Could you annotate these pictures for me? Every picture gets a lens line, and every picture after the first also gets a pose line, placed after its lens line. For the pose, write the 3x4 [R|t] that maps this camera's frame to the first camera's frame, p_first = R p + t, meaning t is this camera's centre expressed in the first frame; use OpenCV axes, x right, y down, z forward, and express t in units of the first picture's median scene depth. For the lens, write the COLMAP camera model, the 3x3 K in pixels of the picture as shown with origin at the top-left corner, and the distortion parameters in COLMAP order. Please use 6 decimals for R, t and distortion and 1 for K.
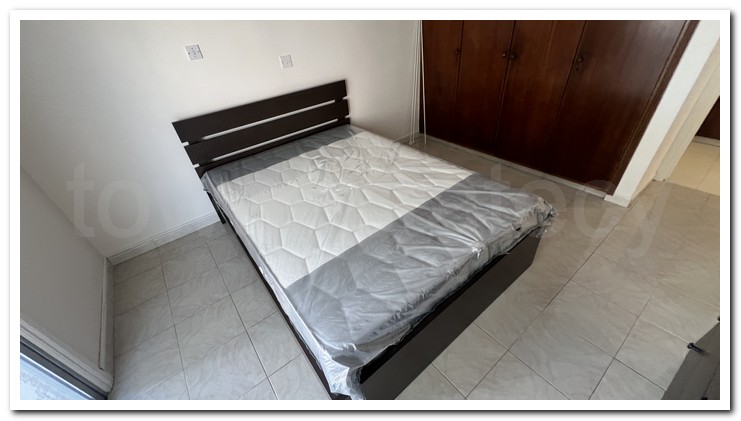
lens RADIAL K [[280.7, 0, 369.4], [0, 280.7, 212.3], [0, 0, 1]] dist [-0.004432, 0.001406]
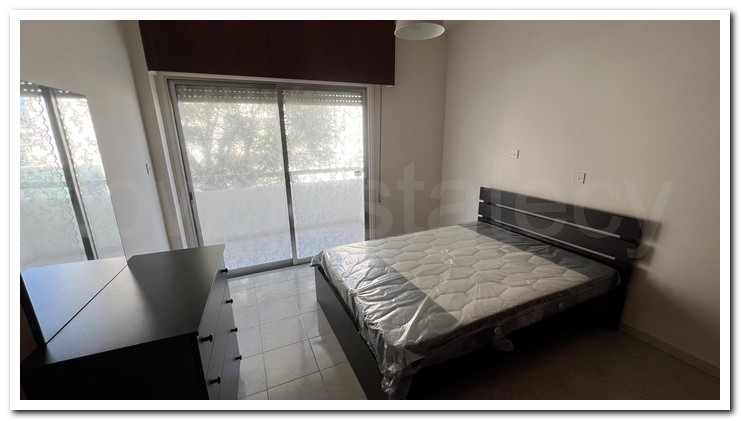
lens RADIAL K [[280.7, 0, 366.0], [0, 280.7, 206.4], [0, 0, 1]] dist [-0.004432, 0.001406]
pose [[-0.221866, 0.335146, -0.915670, 0.919092], [-0.552478, 0.730584, 0.401267, -0.484209], [0.803457, 0.594915, 0.023069, 0.452603]]
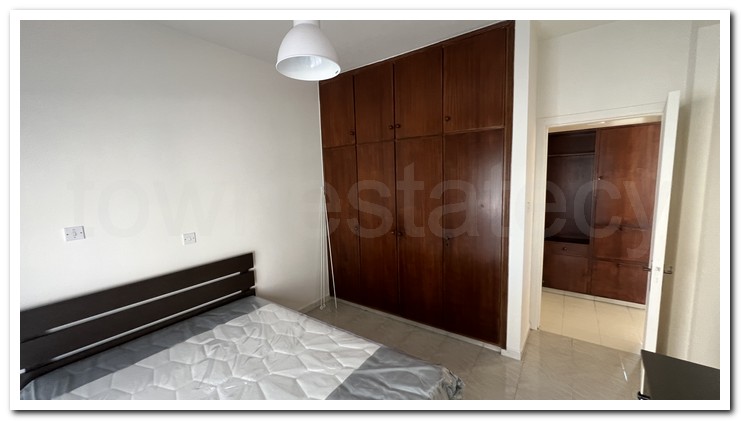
lens RADIAL K [[280.7, 0, 370.0], [0, 280.7, 210.9], [0, 0, 1]] dist [-0.004432, 0.001406]
pose [[0.957479, 0.022463, 0.287626, 0.032316], [0.127171, 0.862019, -0.490664, -0.058380], [-0.258961, 0.506378, 0.822509, -0.039133]]
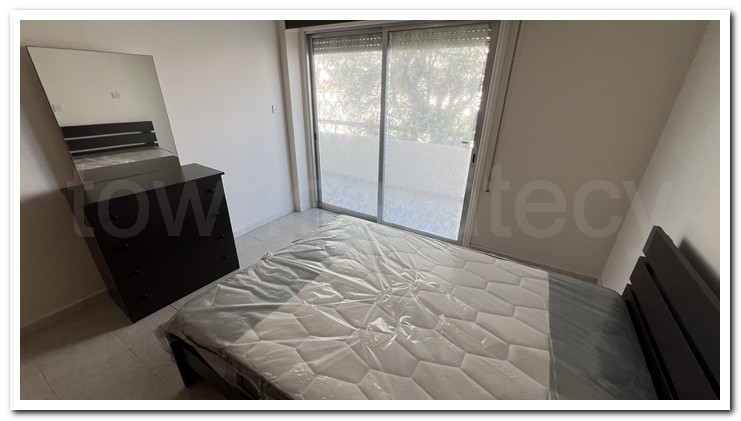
lens RADIAL K [[280.7, 0, 360.4], [0, 280.7, 198.9], [0, 0, 1]] dist [-0.004432, 0.001406]
pose [[-0.925325, 0.221790, -0.307544, 0.189492], [-0.160074, 0.506772, 0.847088, -0.783629], [0.343731, 0.833062, -0.433425, 0.919446]]
